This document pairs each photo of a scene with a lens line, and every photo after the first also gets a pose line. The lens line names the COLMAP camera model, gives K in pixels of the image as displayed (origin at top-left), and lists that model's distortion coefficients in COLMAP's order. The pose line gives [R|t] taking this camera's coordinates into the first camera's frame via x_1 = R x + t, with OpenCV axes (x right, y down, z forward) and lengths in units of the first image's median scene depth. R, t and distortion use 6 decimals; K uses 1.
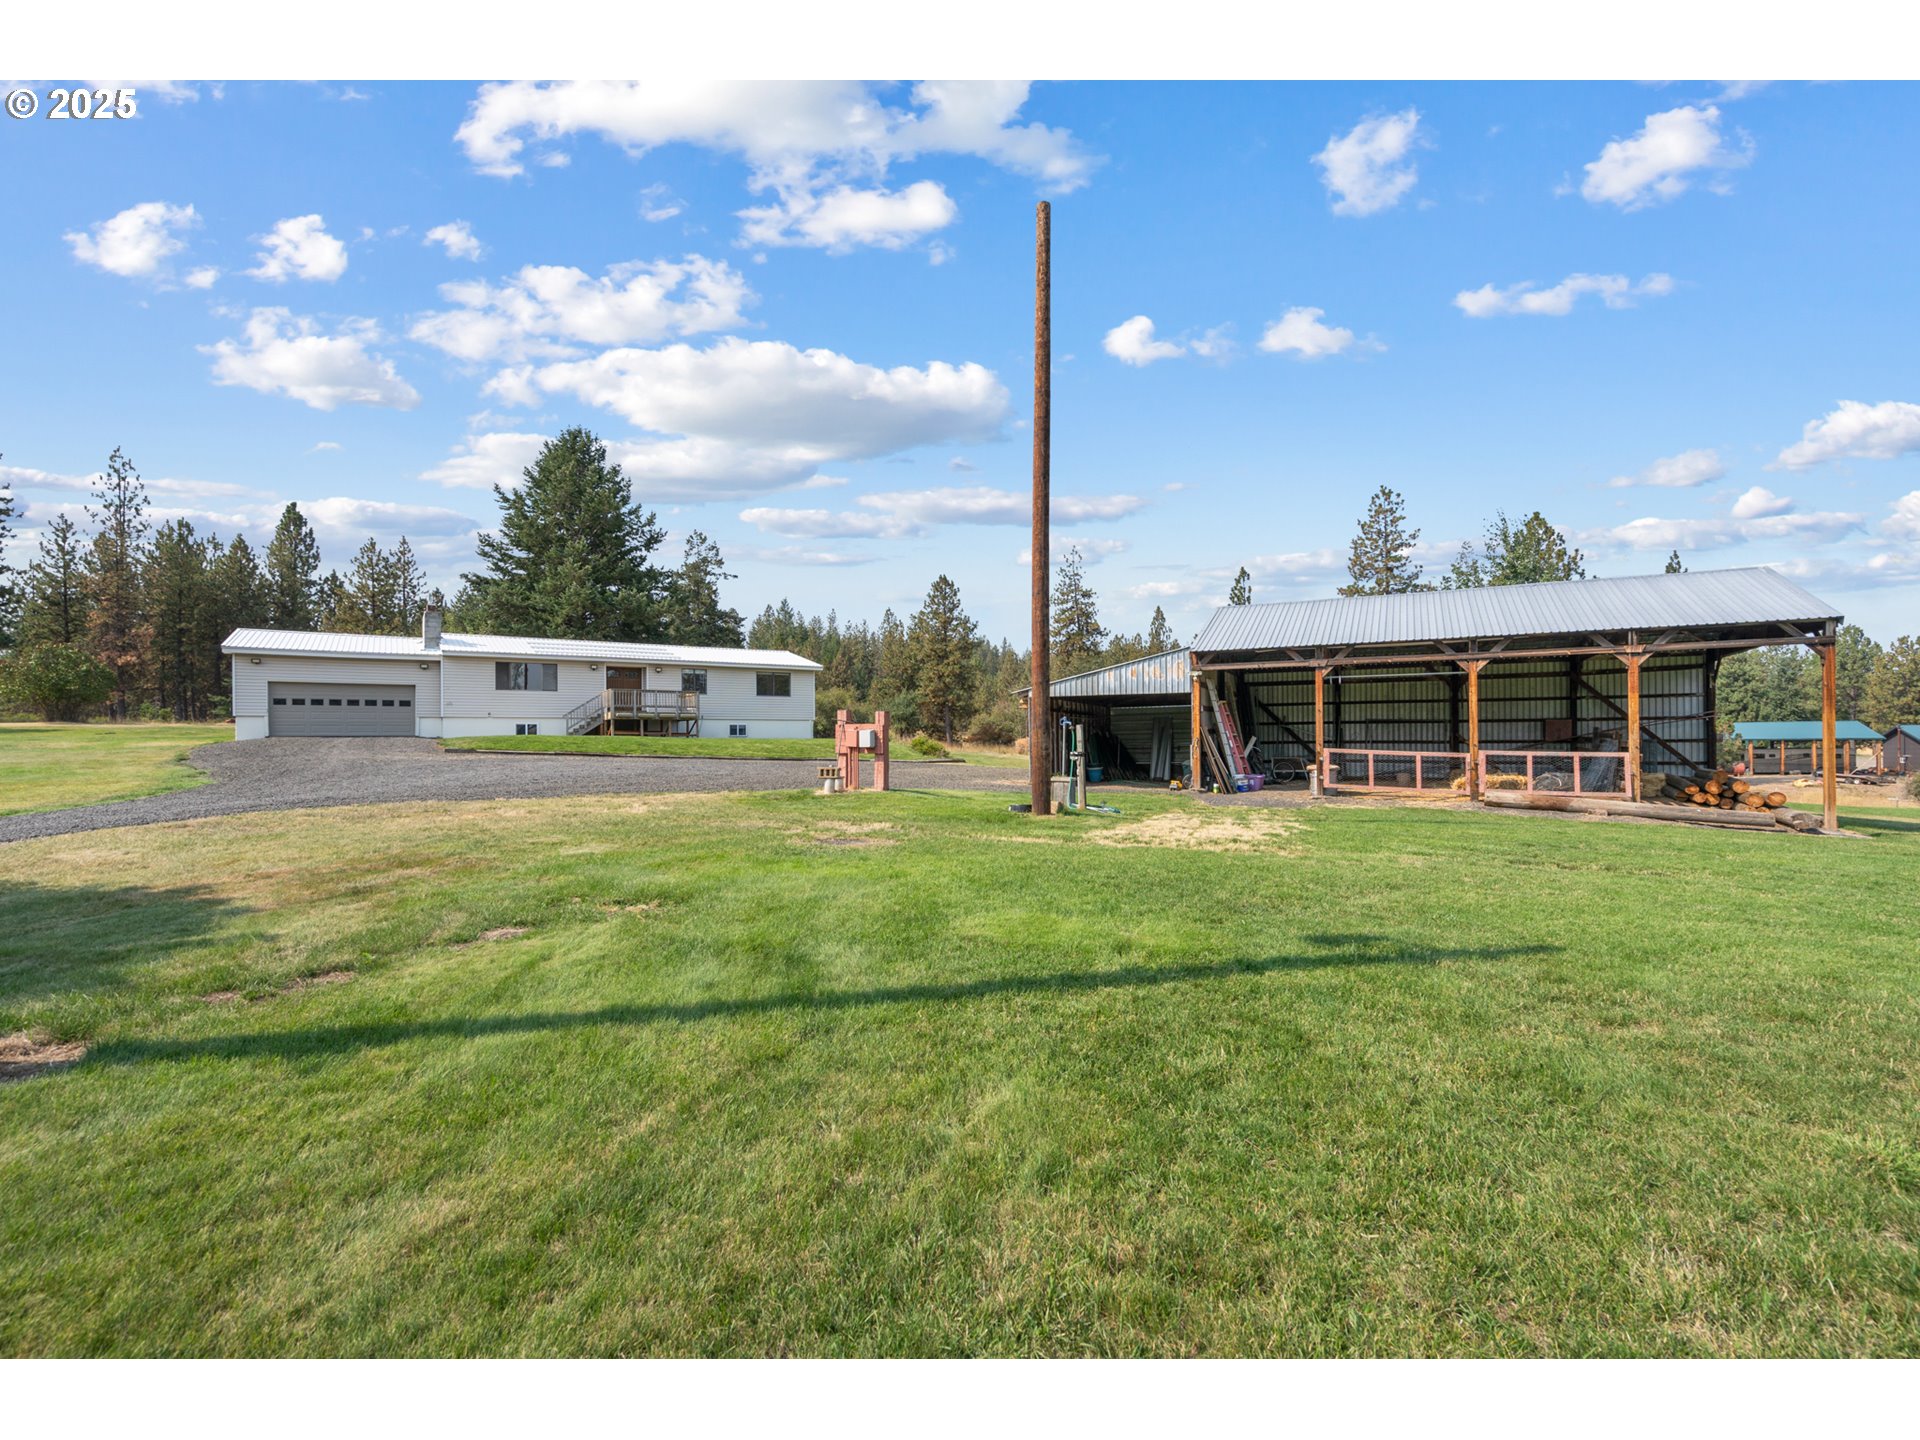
lens RADIAL K [[888.9, 0, 965.1], [0, 888.9, 736.9], [0, 0, 1]] dist [0.000052, 0.000692]
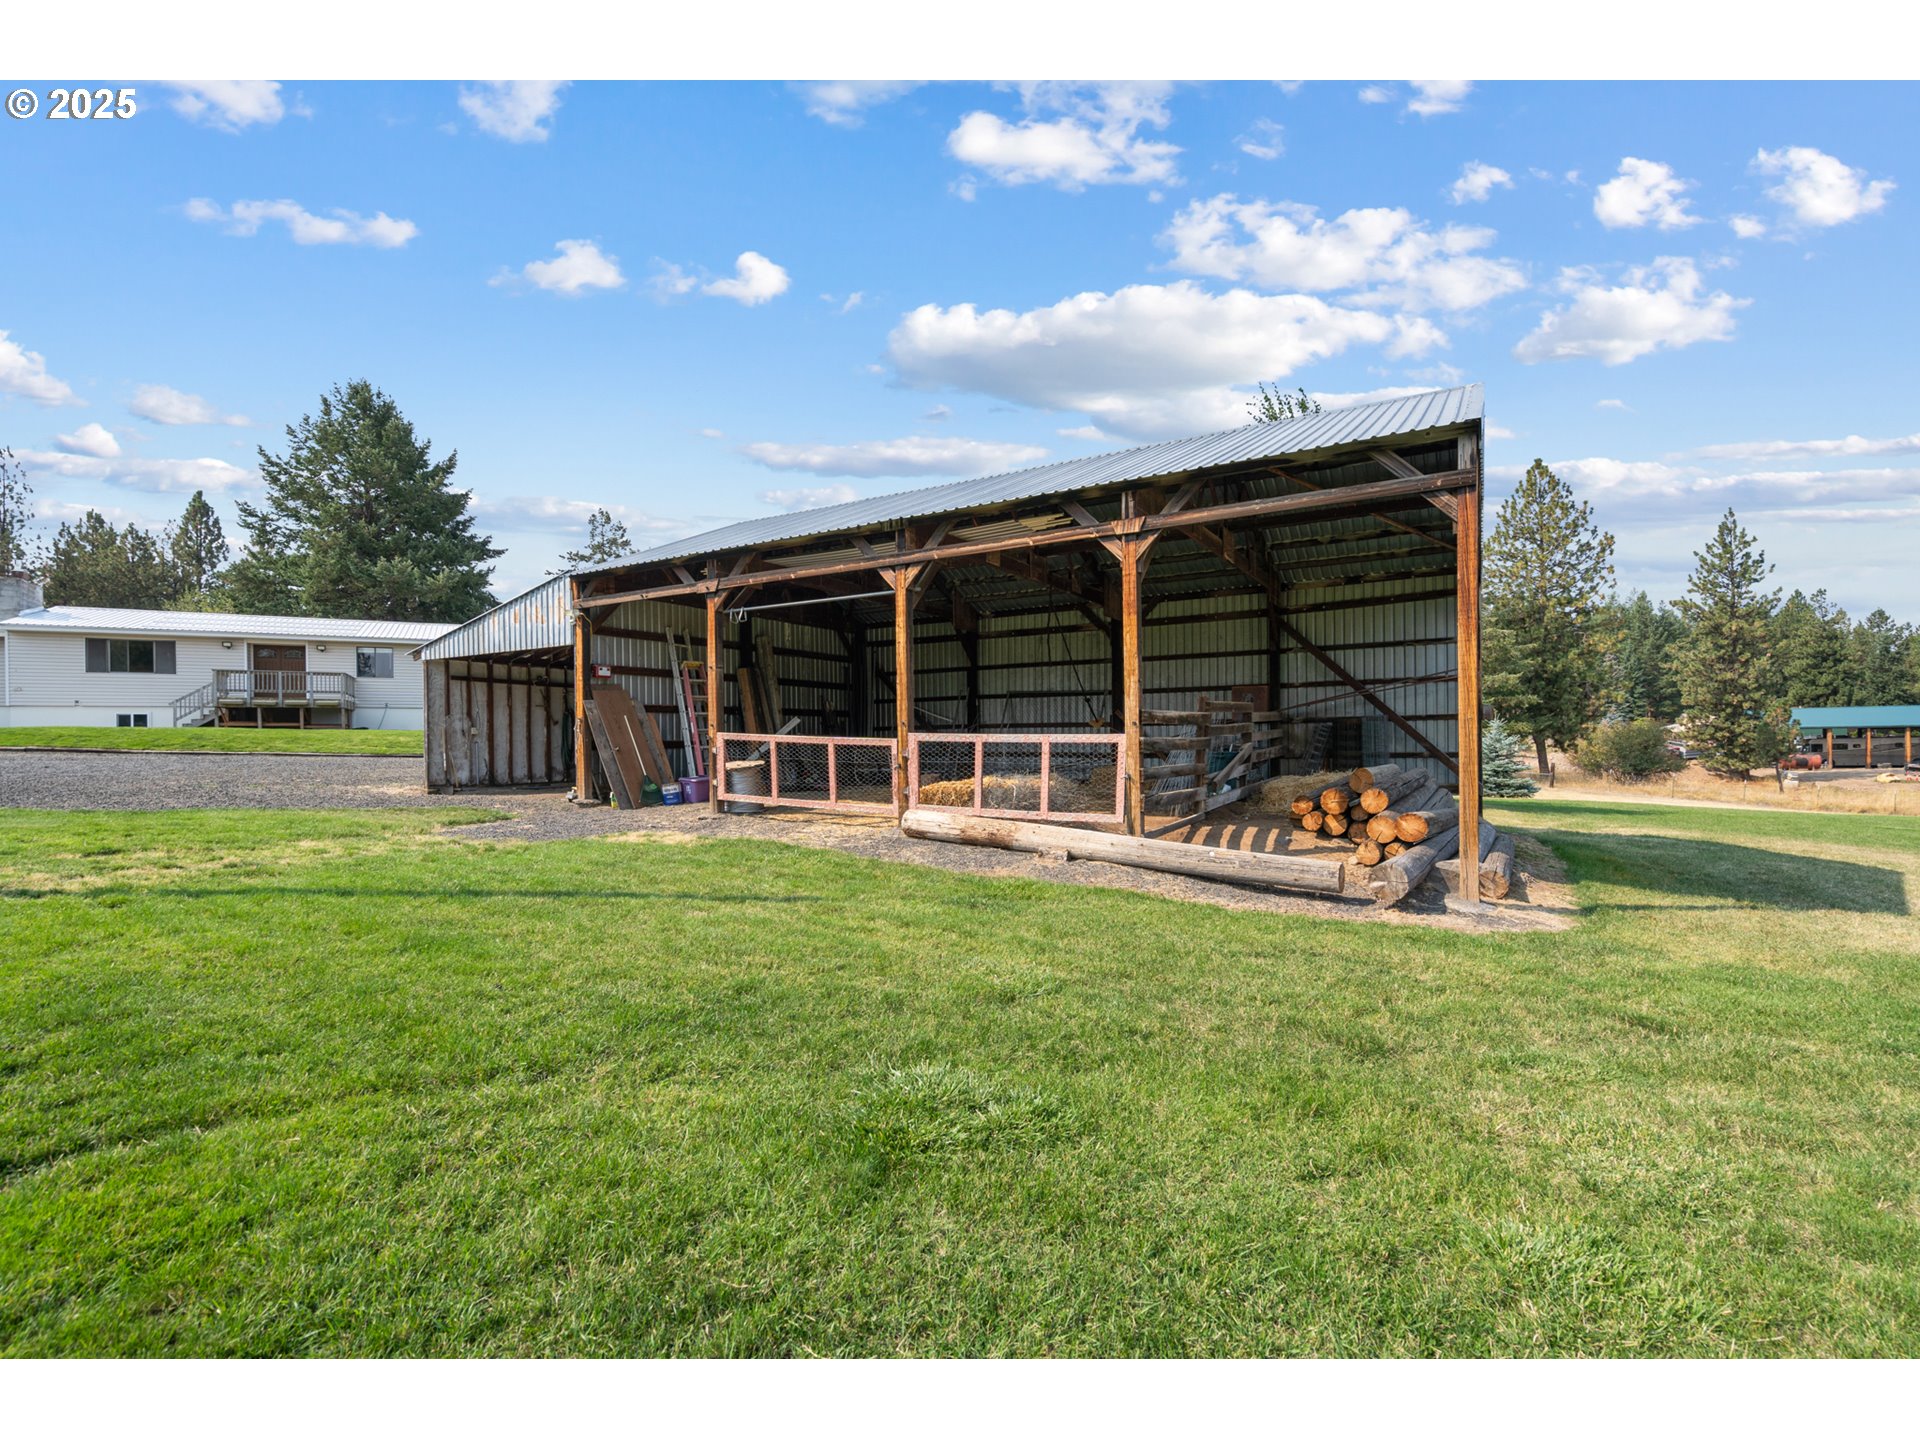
lens RADIAL K [[888.9, 0, 964.9], [0, 888.9, 744.8], [0, 0, 1]] dist [0.000052, 0.000692]
pose [[0.997253, -0.005539, -0.073865, 0.332262], [0.006557, 0.999887, 0.013553, 0.007700], [0.073781, -0.014000, 0.997176, 0.235074]]
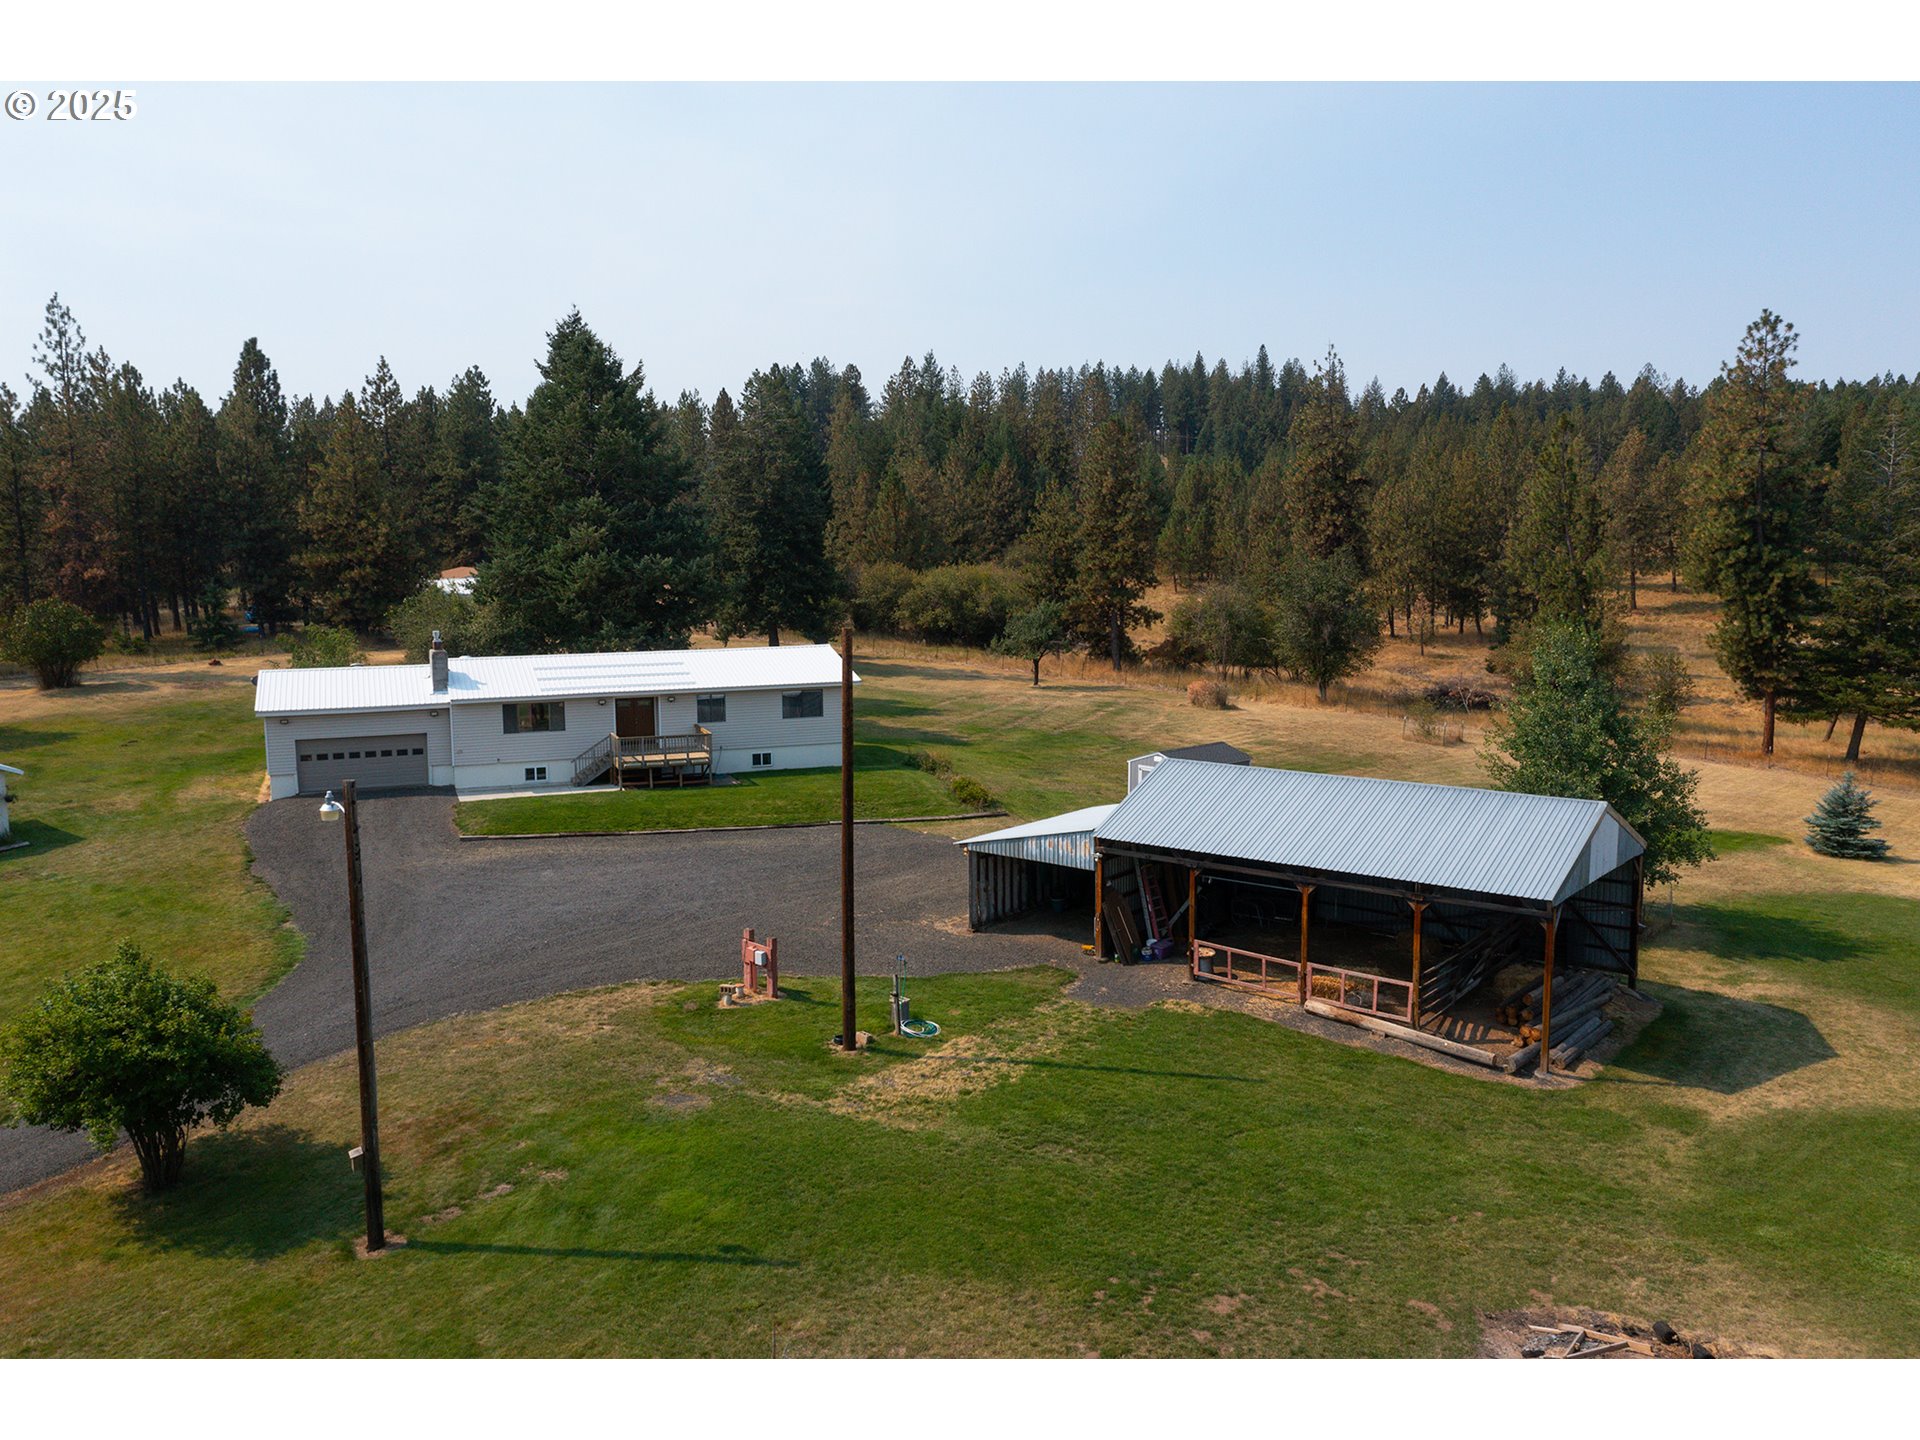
lens RADIAL K [[1545.6, 0, 970.6], [0, 1545.6, 718.9], [0, 0, 1]] dist [-0.000372, 0.015885]
pose [[0.980023, 0.026615, -0.197094, 0.274038], [0.000032, 0.990984, 0.133978, -0.281753], [0.198883, -0.131308, 0.971187, -0.481373]]
